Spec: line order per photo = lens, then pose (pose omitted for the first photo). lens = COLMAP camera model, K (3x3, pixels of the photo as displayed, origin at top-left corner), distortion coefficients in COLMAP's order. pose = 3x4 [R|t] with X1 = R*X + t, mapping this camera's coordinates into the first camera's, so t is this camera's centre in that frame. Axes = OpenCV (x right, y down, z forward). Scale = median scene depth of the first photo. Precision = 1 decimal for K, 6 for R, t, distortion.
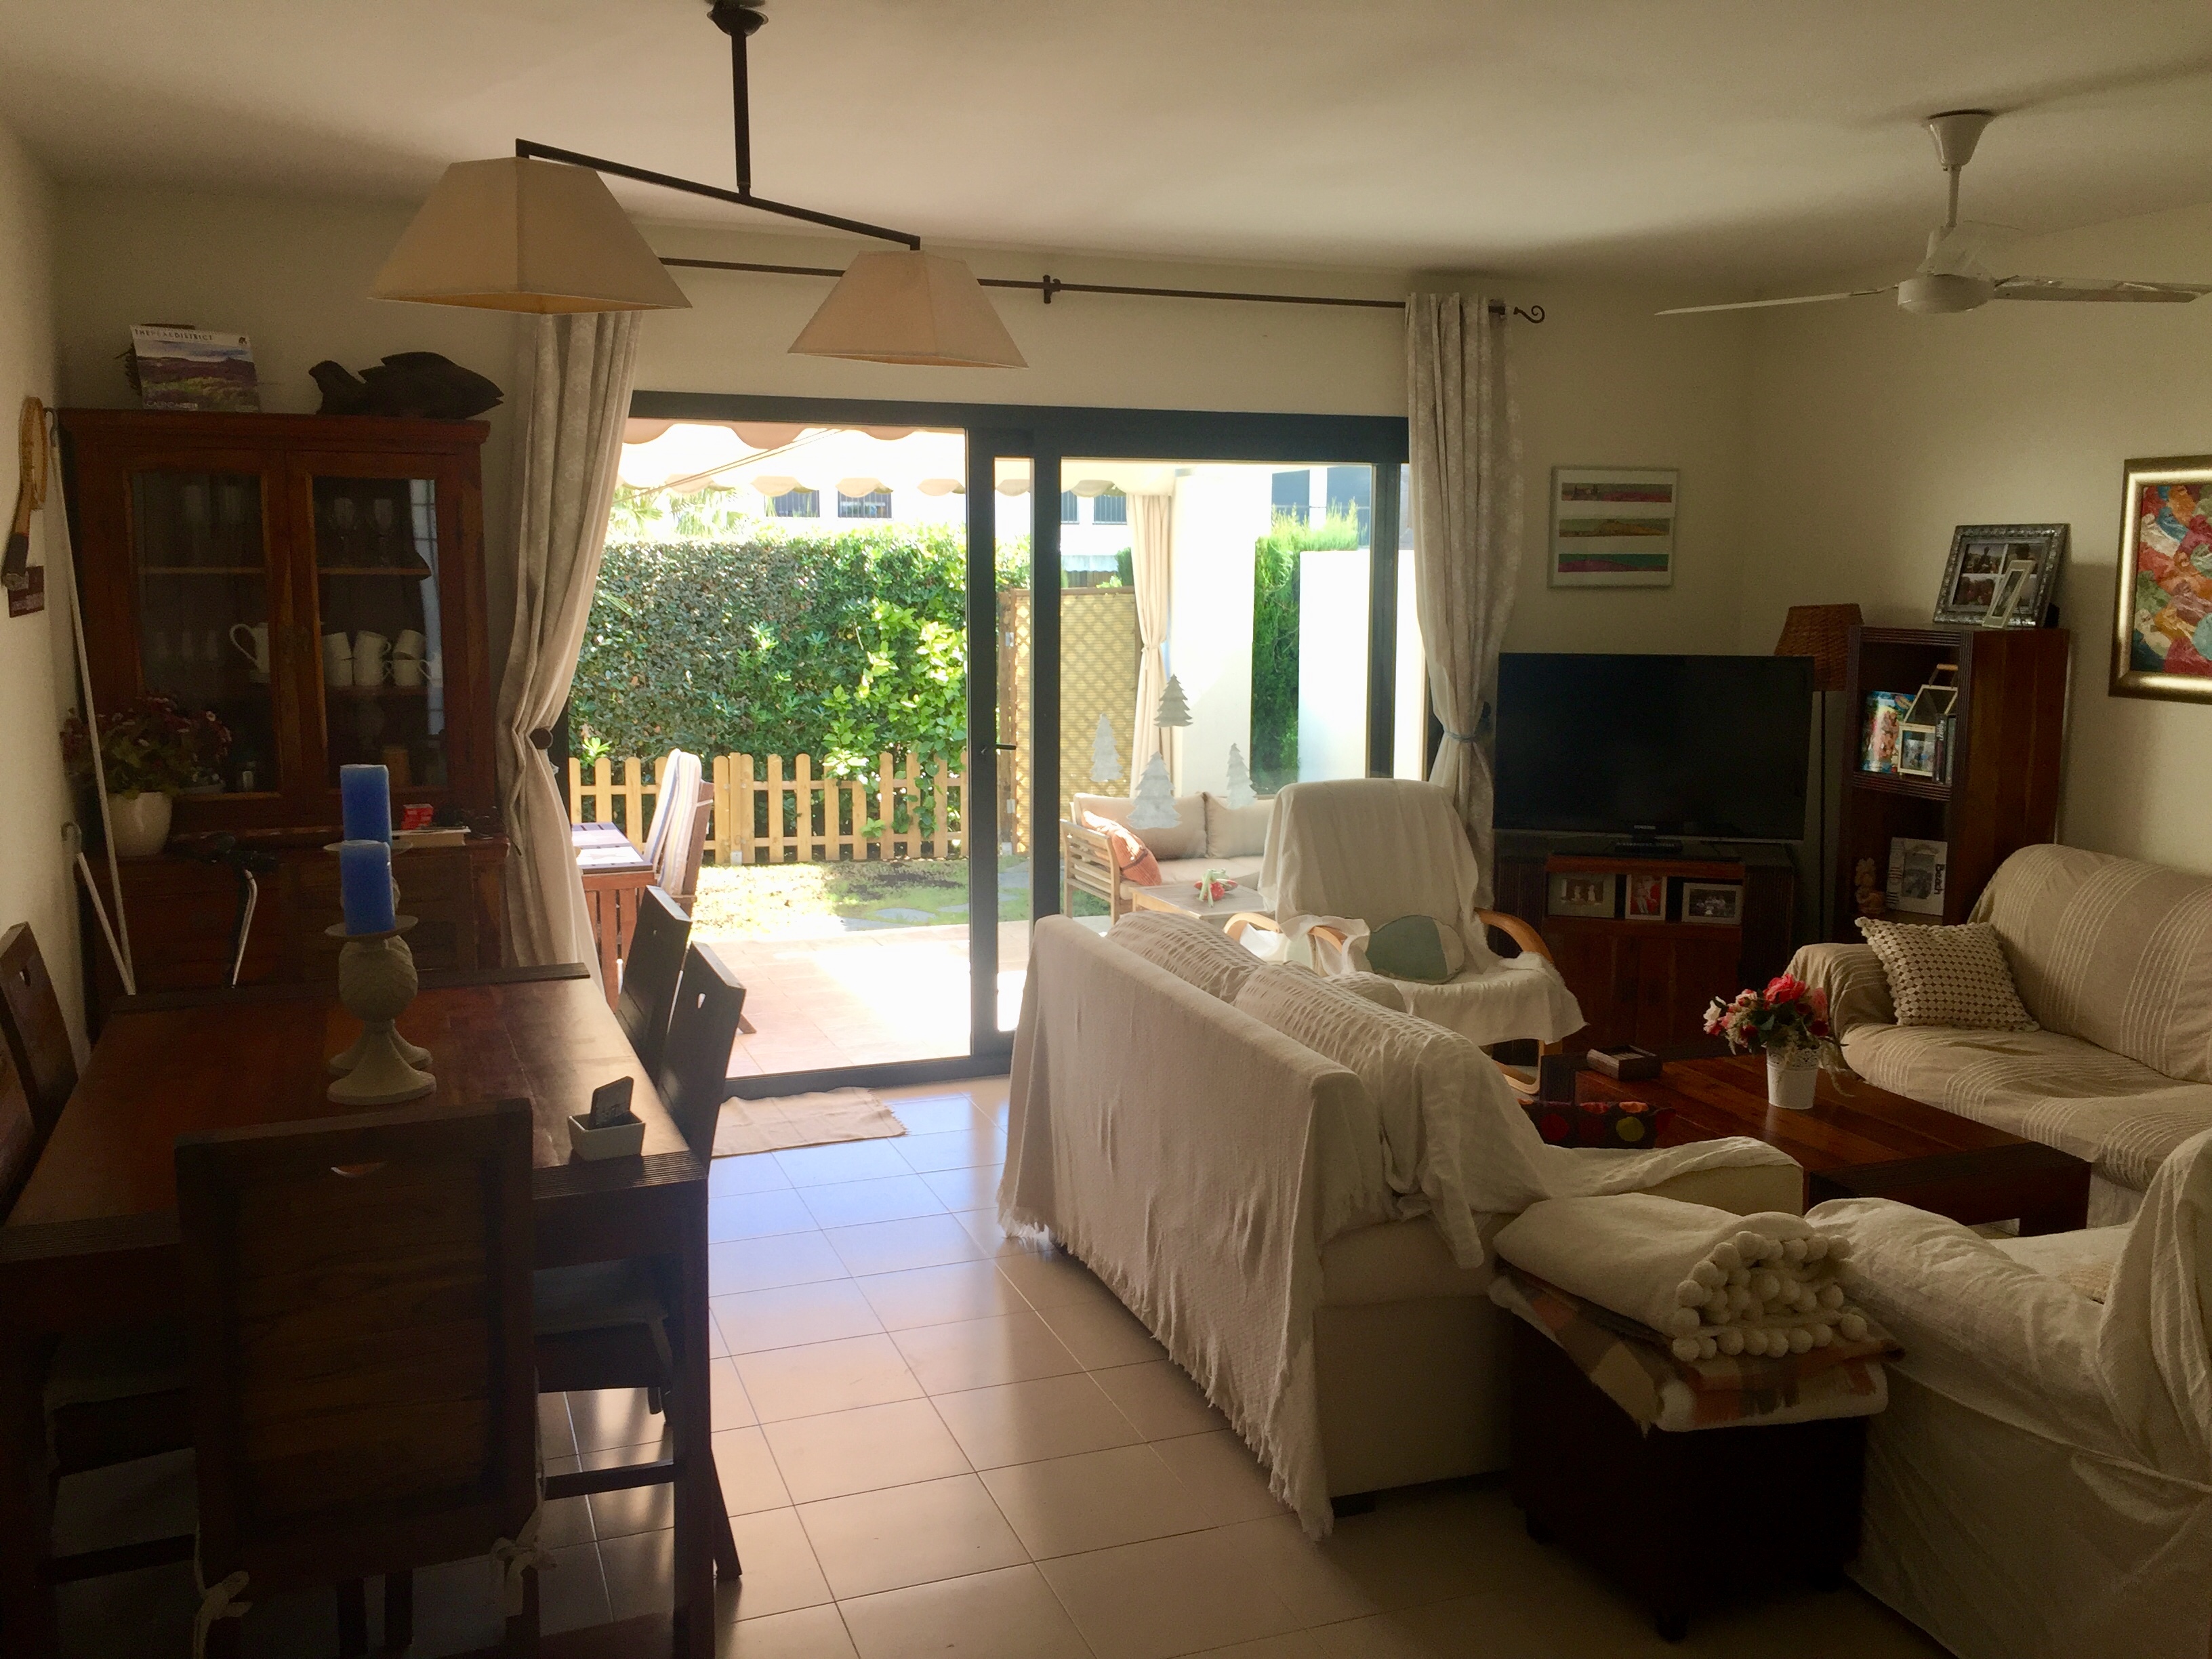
lens RADIAL K [[1884.1, 0, 1099.0], [0, 1884.1, 829.6], [0, 0, 1]] dist [0.072934, -0.085761]
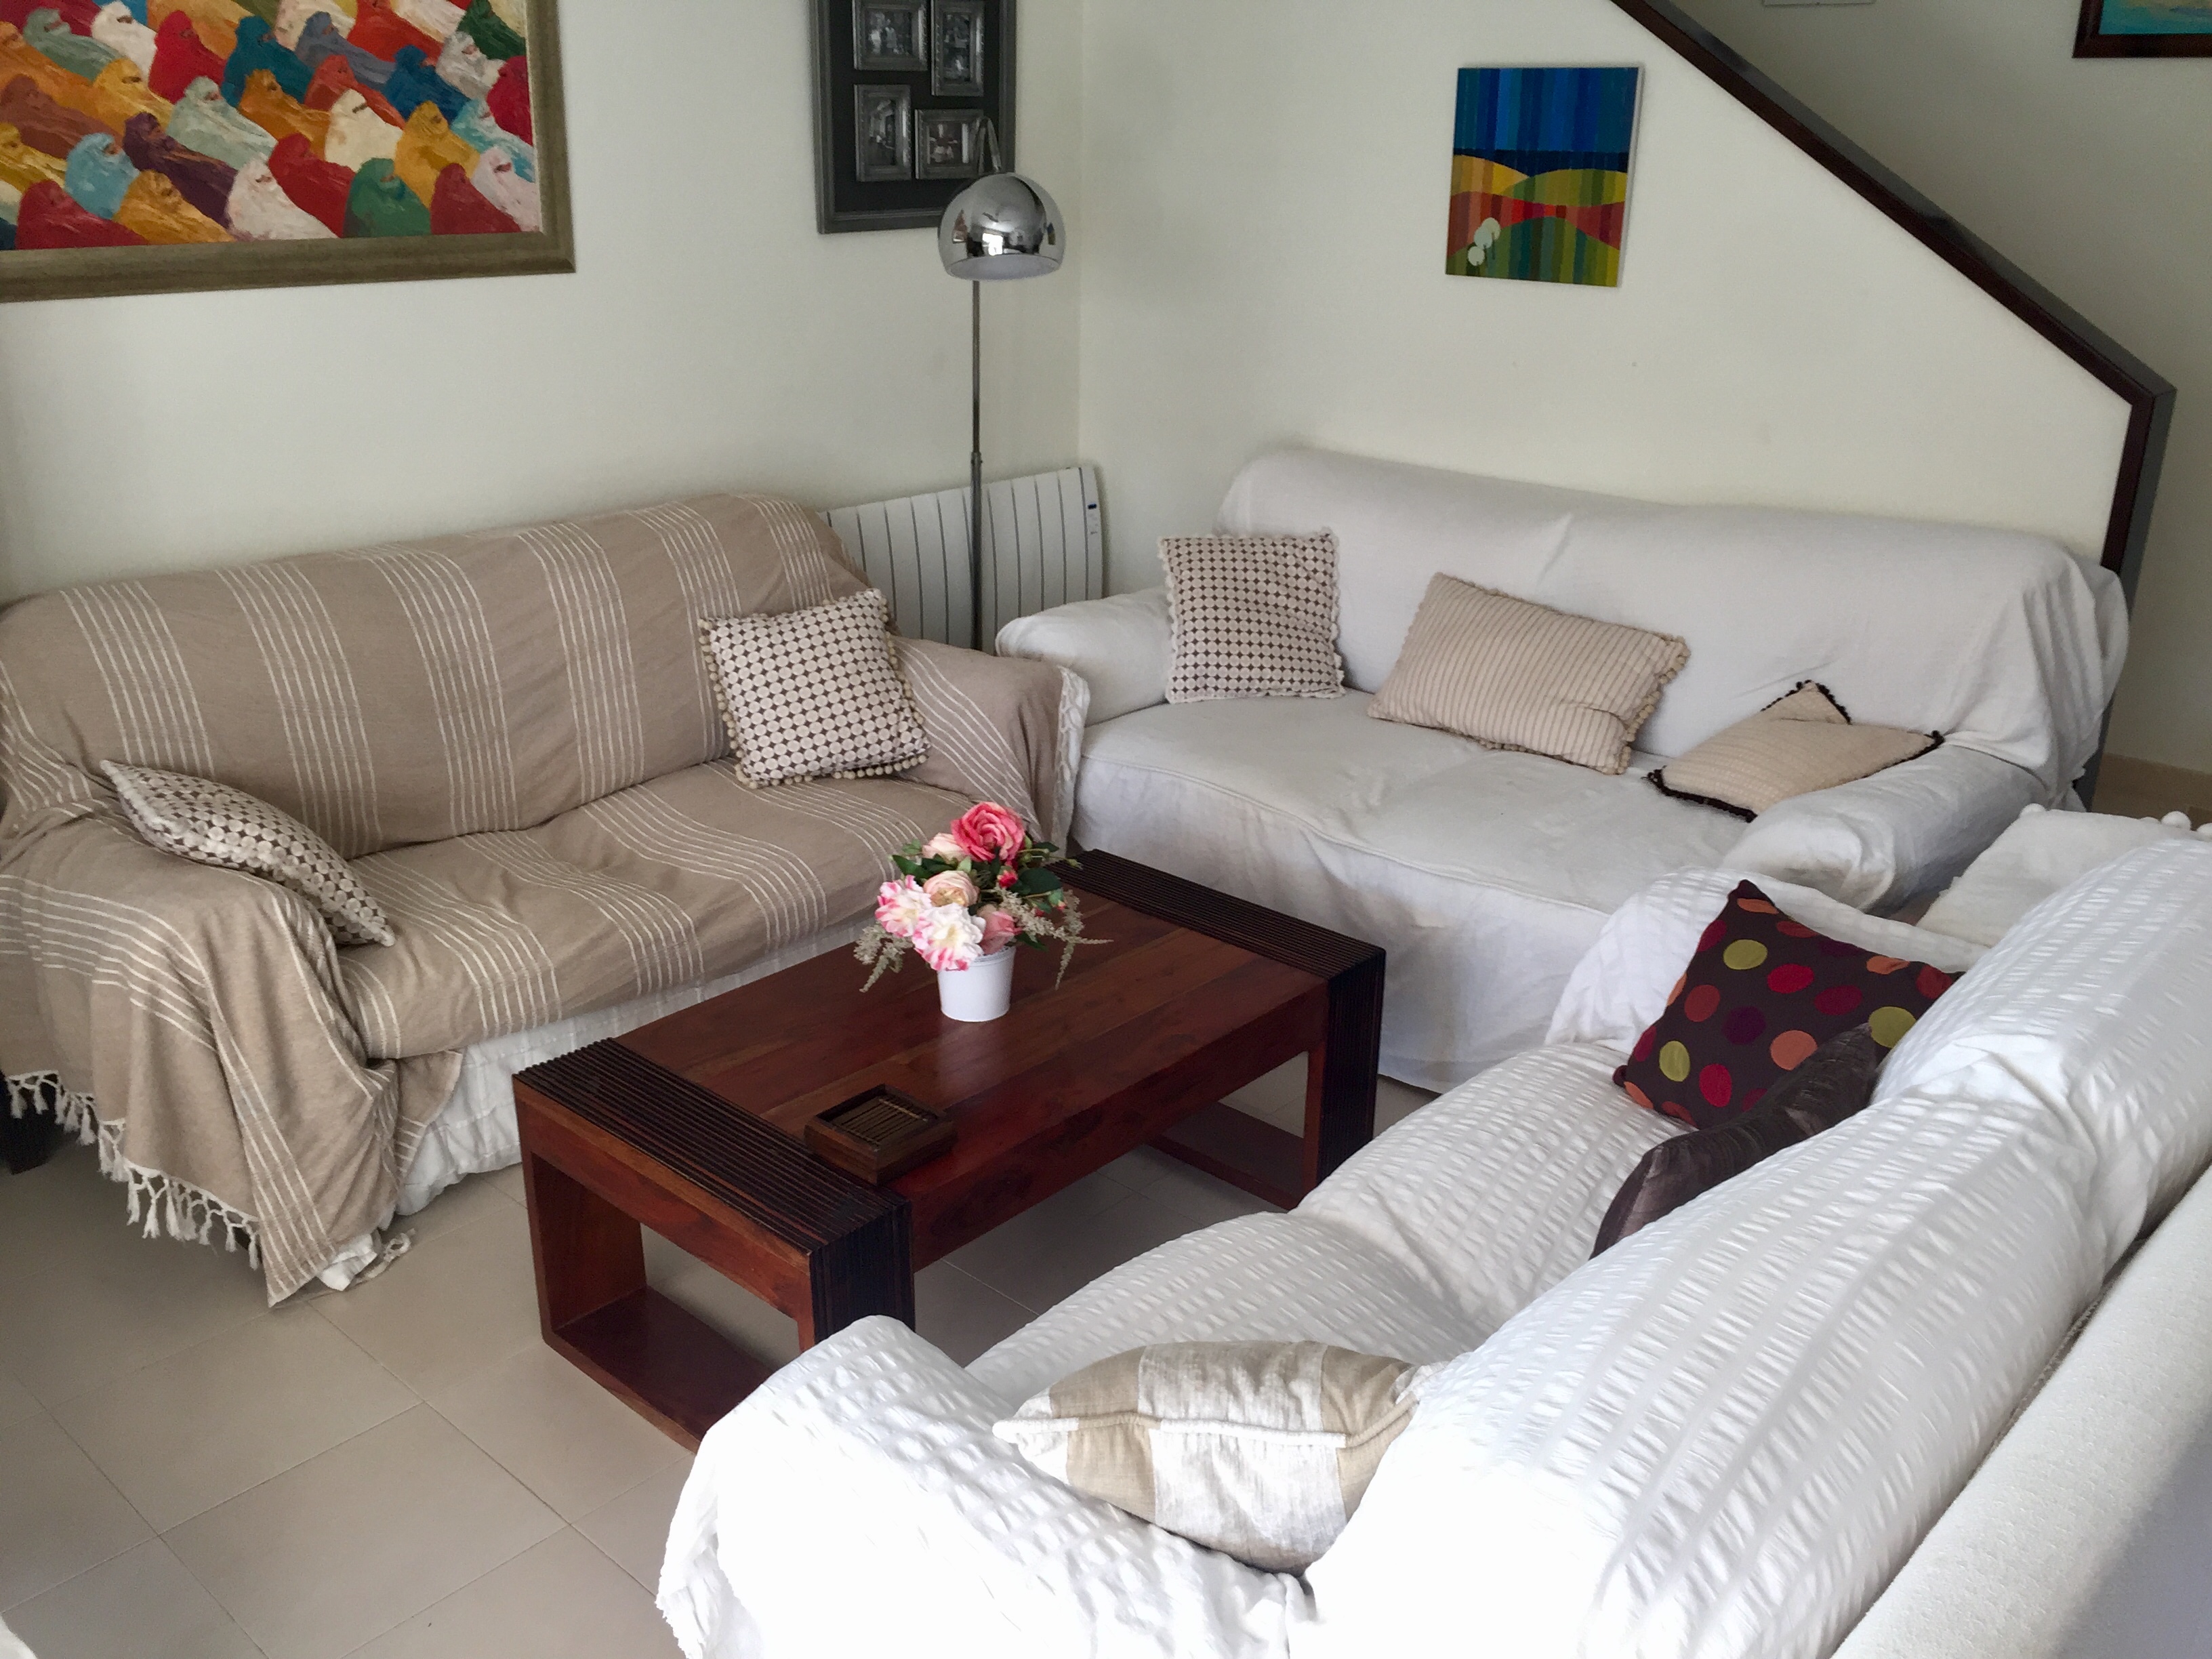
lens RADIAL K [[1884.1, 0, 1099.0], [0, 1884.1, 829.6], [0, 0, 1]] dist [0.072934, -0.085761]
pose [[-0.457171, -0.329685, 0.826016, -0.102901], [0.110349, 0.900553, 0.420509, -0.122137], [-0.882506, 0.283395, -0.375326, 0.918189]]
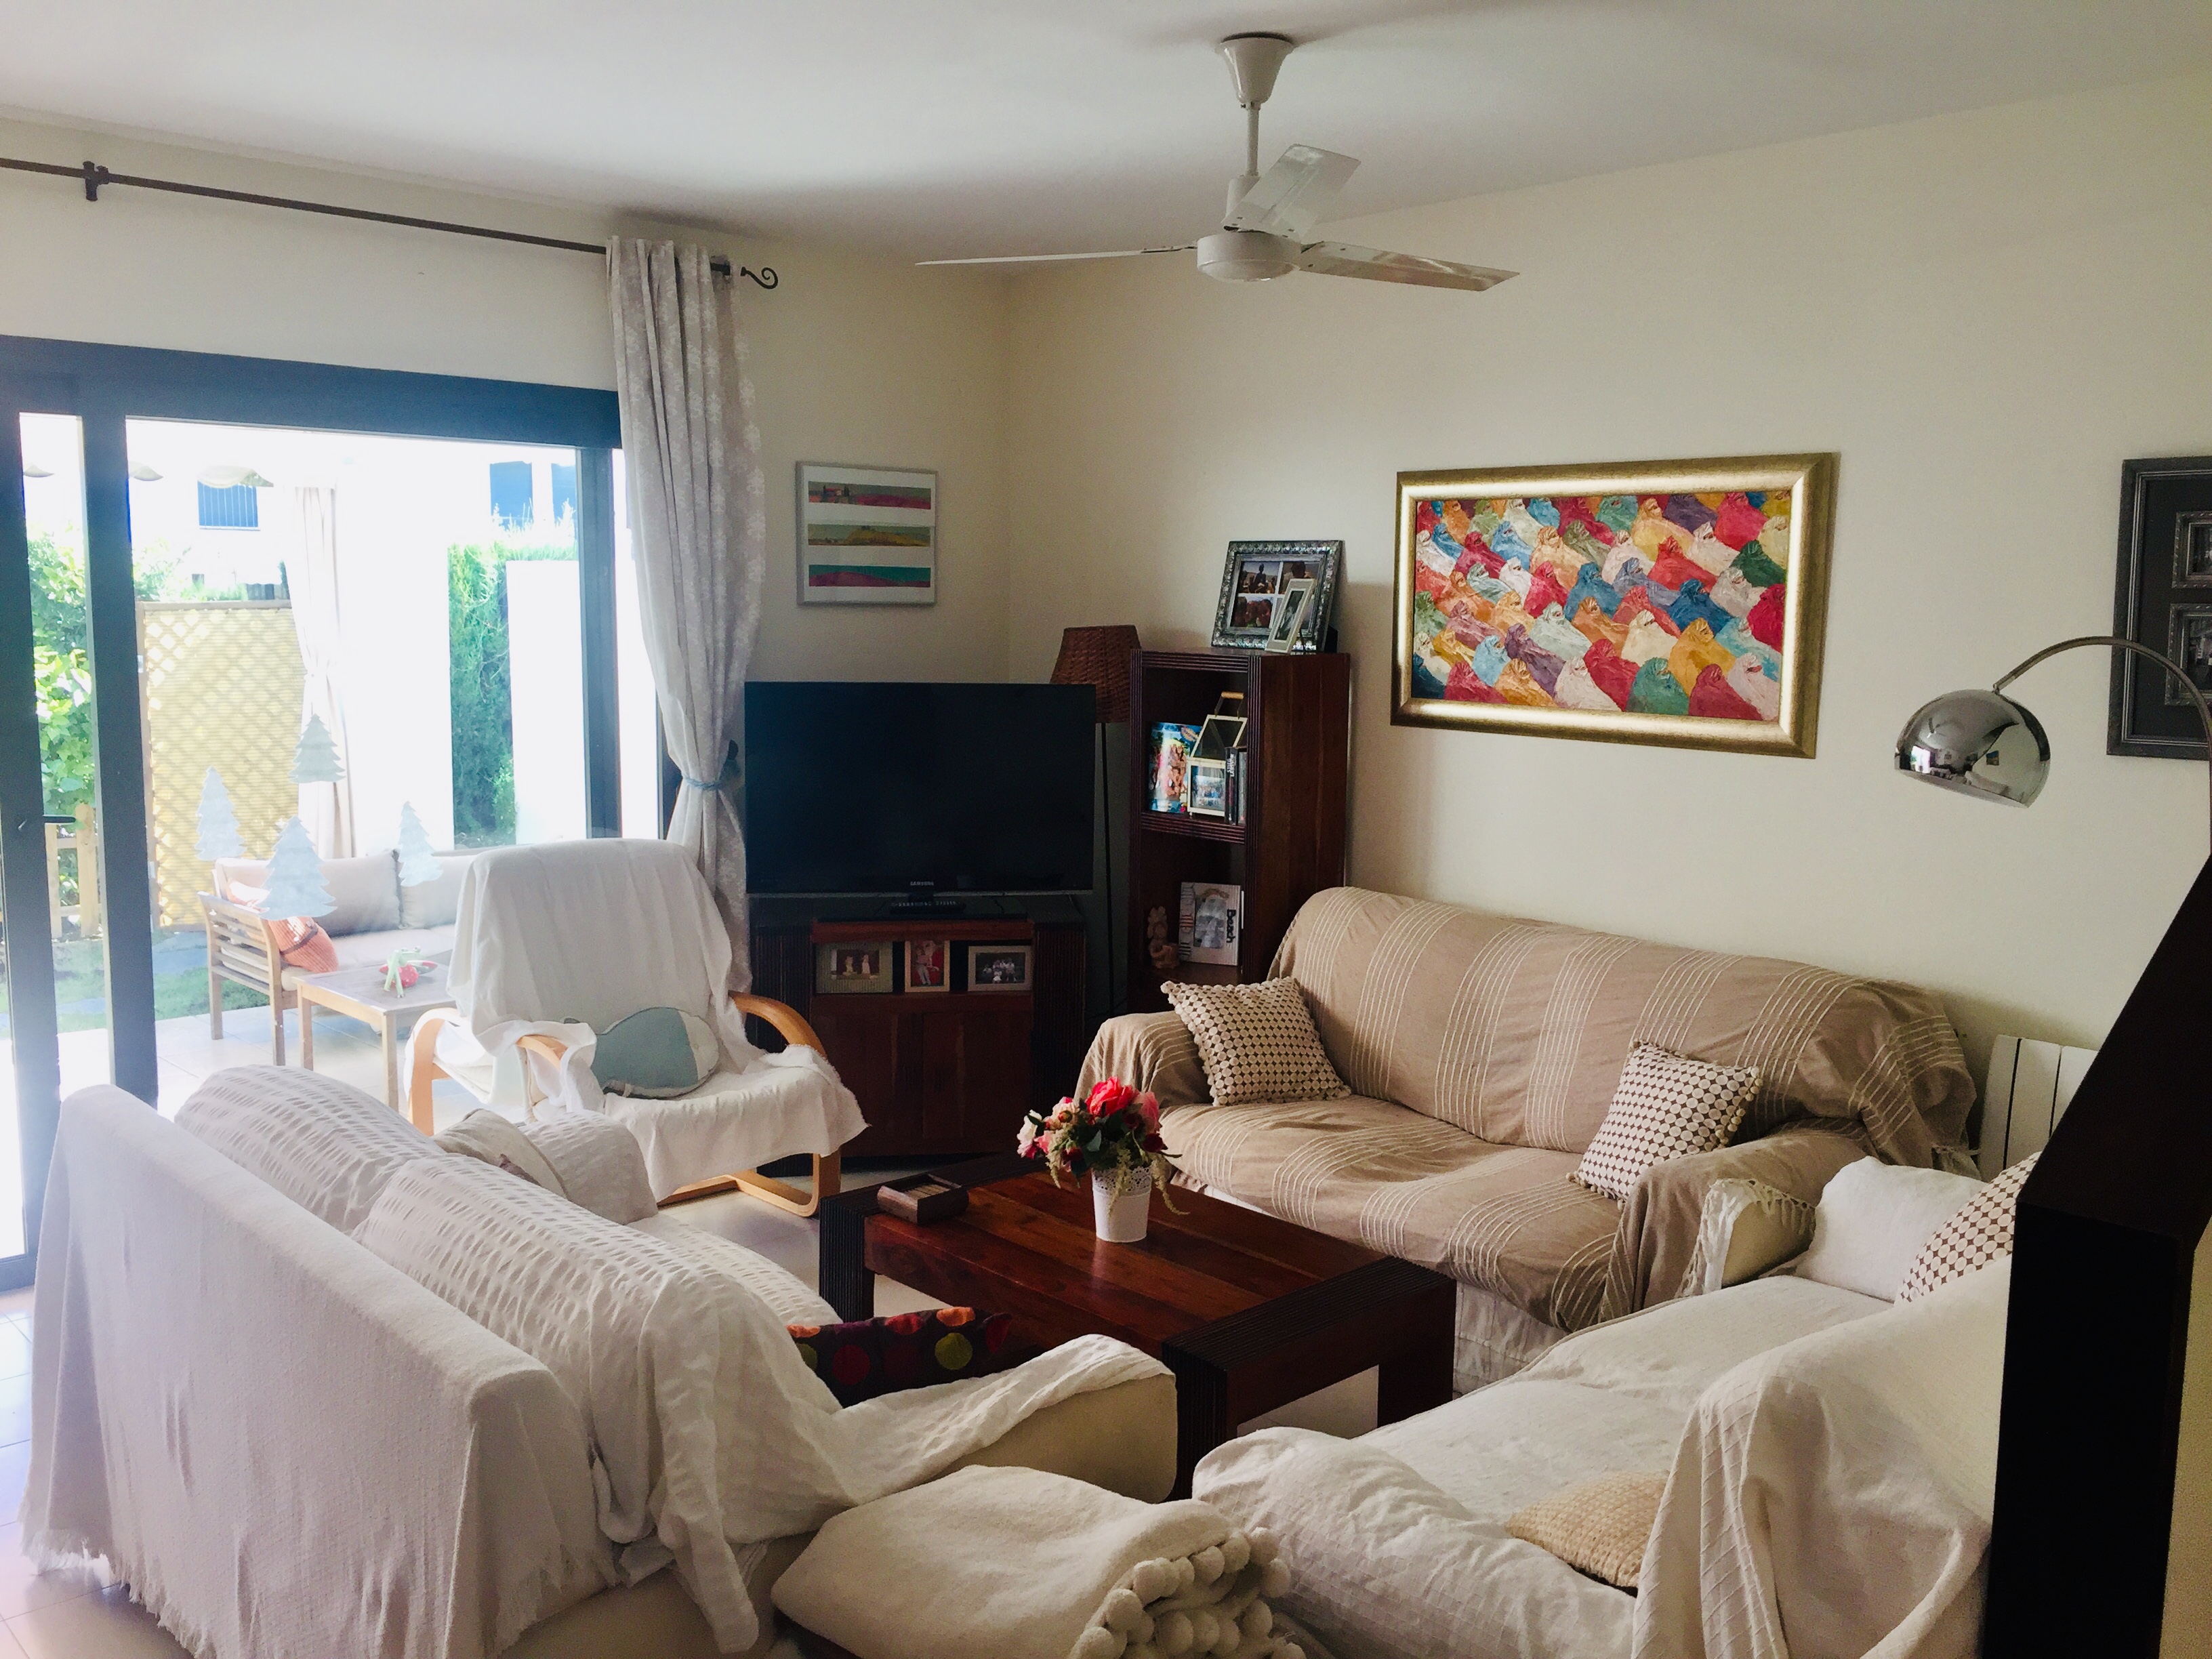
lens RADIAL K [[1884.1, 0, 1099.0], [0, 1884.1, 829.6], [0, 0, 1]] dist [0.072934, -0.085761]
pose [[0.923838, -0.039401, 0.380751, 0.040838], [0.043586, 0.999047, -0.002369, -0.021986], [-0.380295, 0.018784, 0.924675, 0.193834]]
